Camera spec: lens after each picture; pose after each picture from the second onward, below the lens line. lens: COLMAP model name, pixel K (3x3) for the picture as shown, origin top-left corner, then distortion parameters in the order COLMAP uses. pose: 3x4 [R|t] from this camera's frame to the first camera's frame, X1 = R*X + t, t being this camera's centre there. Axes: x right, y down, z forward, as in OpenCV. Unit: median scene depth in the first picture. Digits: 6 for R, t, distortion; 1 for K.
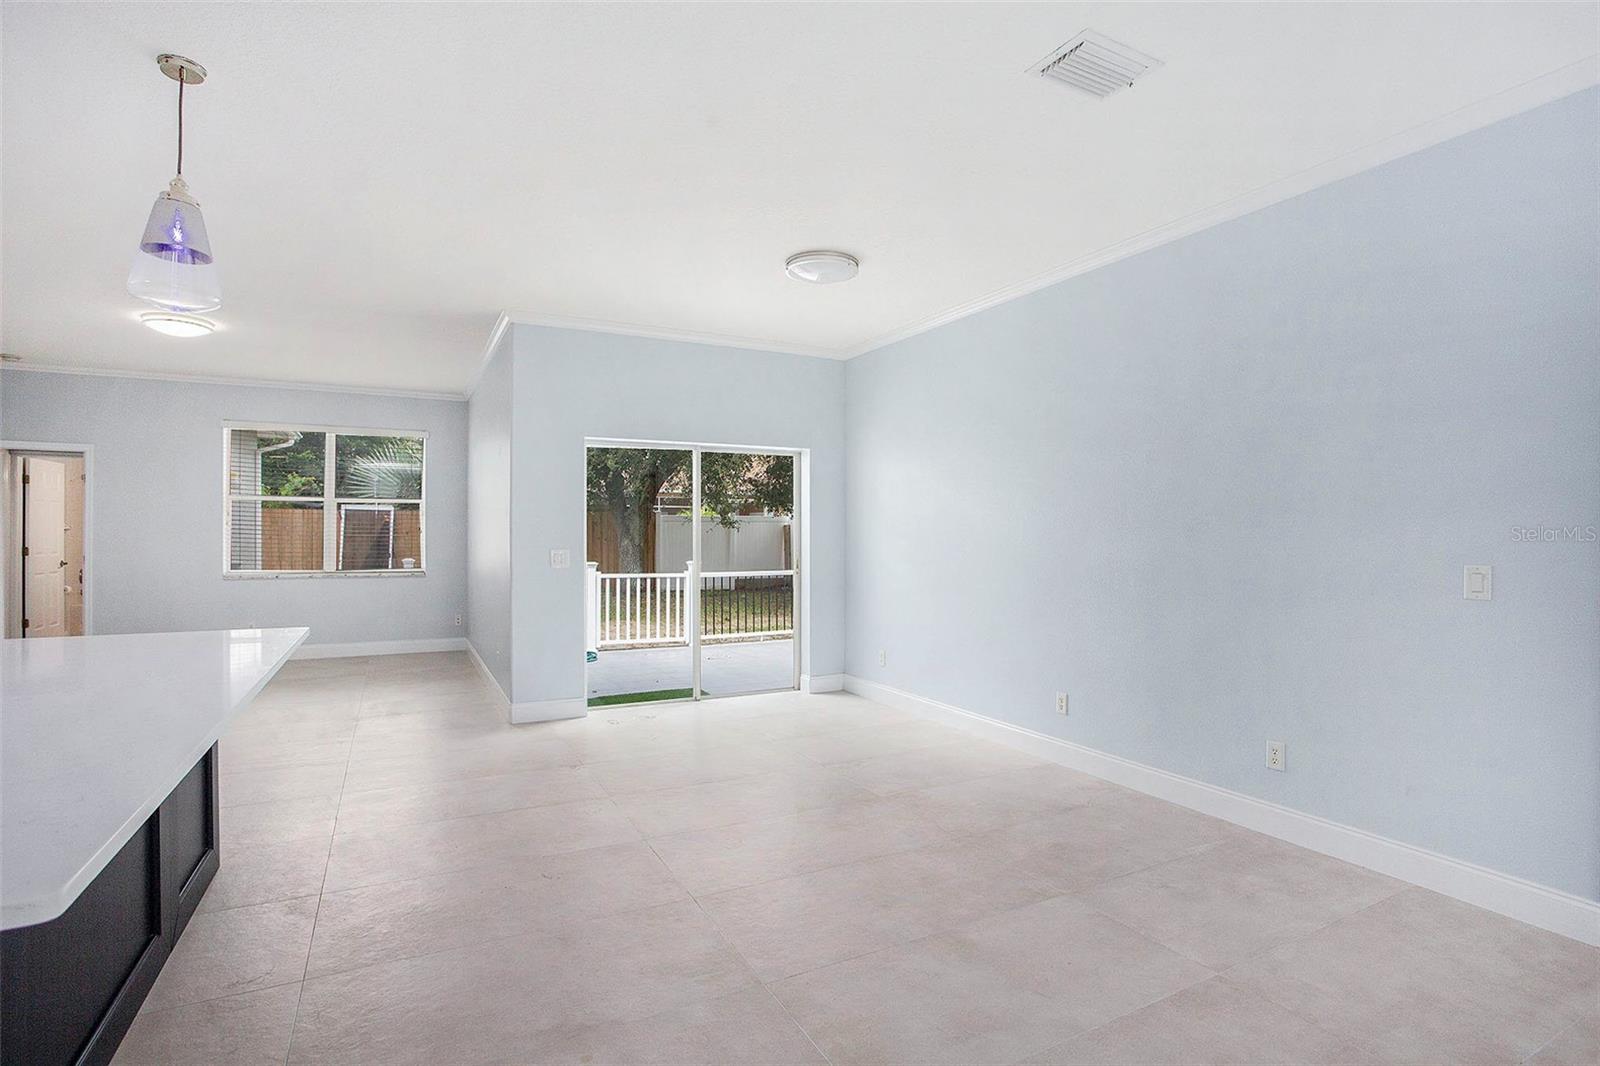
lens RADIAL K [[791.3, 0, 809.0], [0, 791.3, 516.8], [0, 0, 1]] dist [-0.040133, 0.006690]
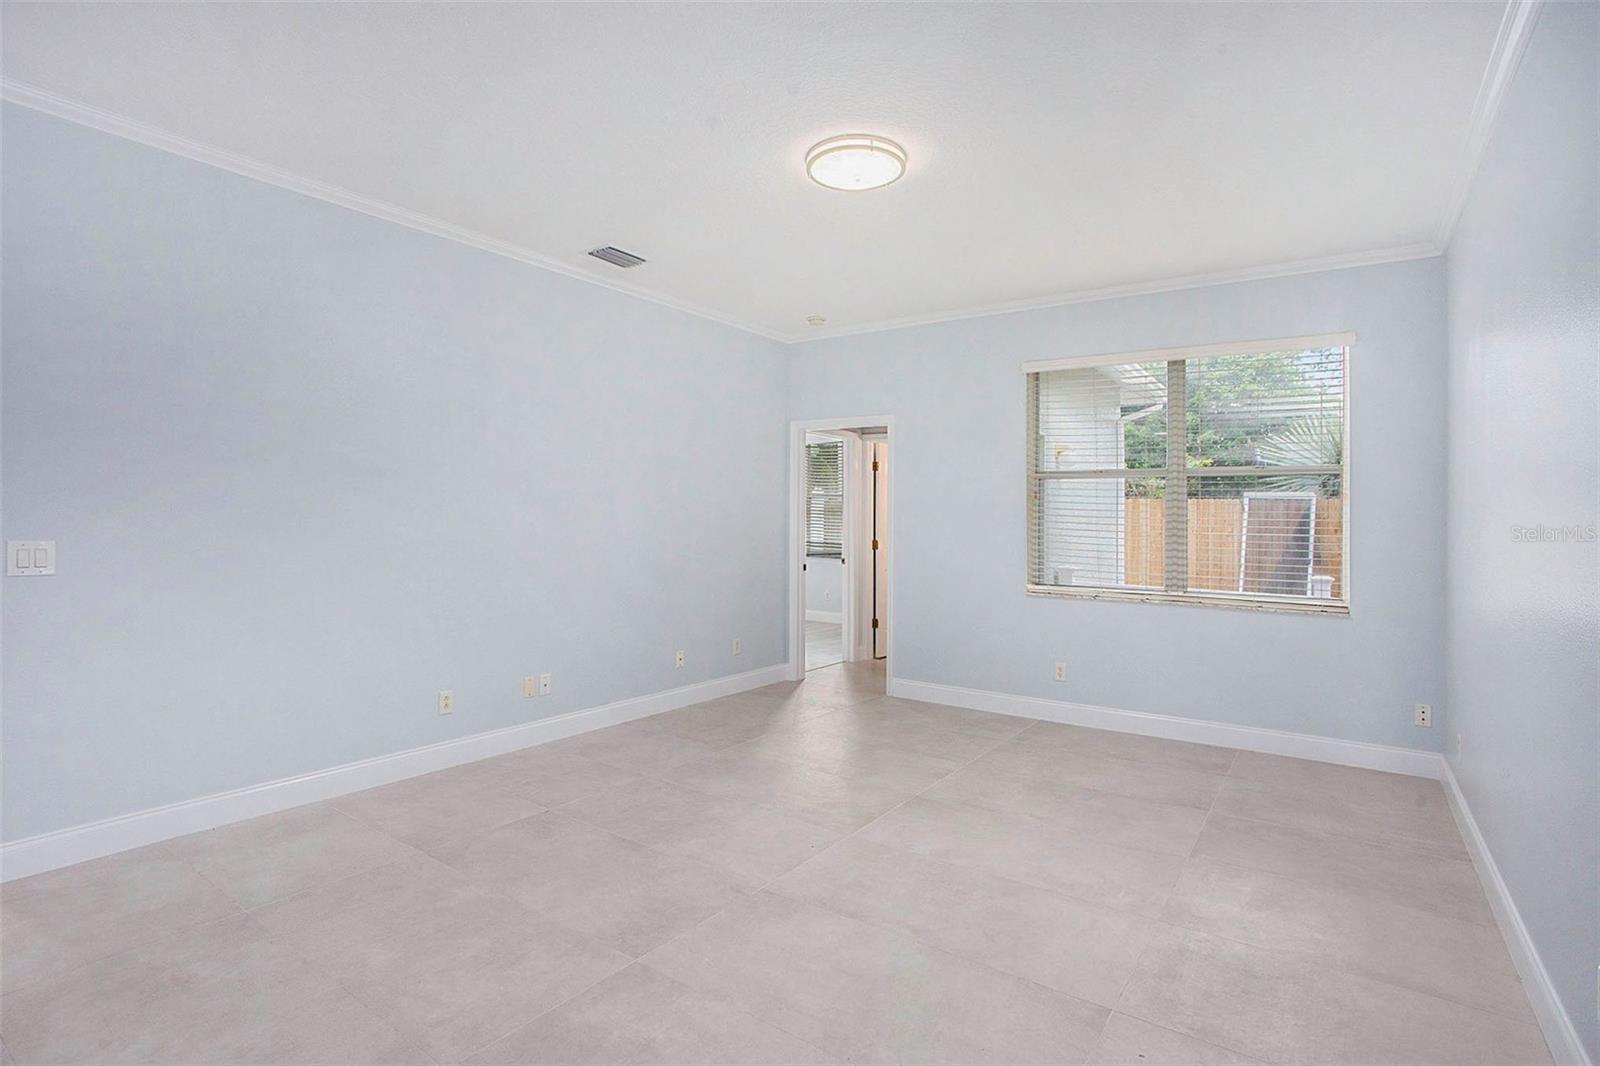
lens RADIAL K [[791.3, 0, 800.5], [0, 791.3, 518.8], [0, 0, 1]] dist [-0.040133, 0.006690]
pose [[0.446142, 0.002286, -0.894959, -0.201084], [0.008816, 0.999937, 0.006949, 0.006484], [0.894919, -0.010990, 0.446093, 0.463135]]
